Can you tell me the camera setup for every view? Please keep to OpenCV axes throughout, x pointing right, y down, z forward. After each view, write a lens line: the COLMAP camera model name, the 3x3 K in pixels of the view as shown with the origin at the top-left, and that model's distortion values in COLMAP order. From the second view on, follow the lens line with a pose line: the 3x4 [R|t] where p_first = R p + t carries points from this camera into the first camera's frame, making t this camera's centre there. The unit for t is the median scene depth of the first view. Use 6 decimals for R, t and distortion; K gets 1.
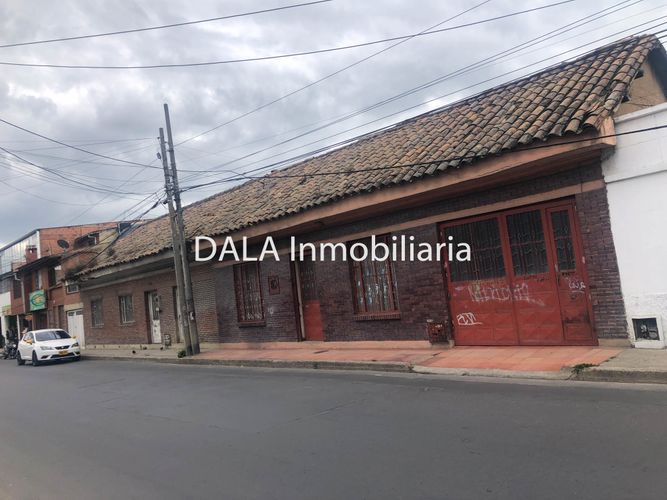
lens RADIAL K [[508.0, 0, 331.0], [0, 508.0, 247.6], [0, 0, 1]] dist [0.047553, -0.040638]
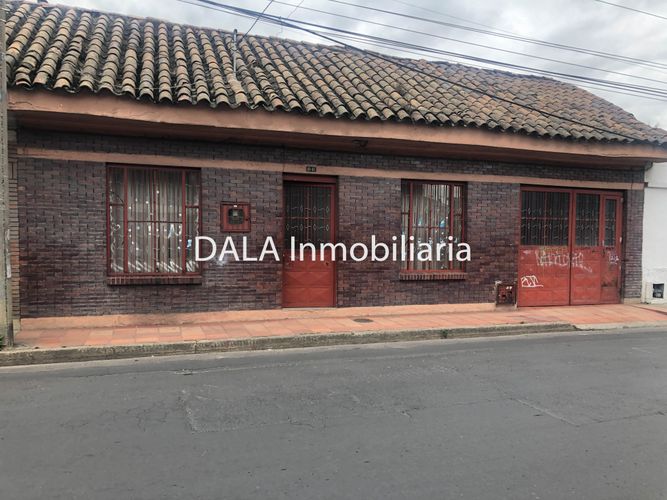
lens RADIAL K [[508.0, 0, 331.0], [0, 508.0, 247.6], [0, 0, 1]] dist [0.047553, -0.040638]
pose [[0.435683, 0.112521, 0.893039, -0.807186], [-0.132026, 0.989413, -0.060252, 0.177276], [-0.890365, -0.091654, 0.445926, 0.849245]]
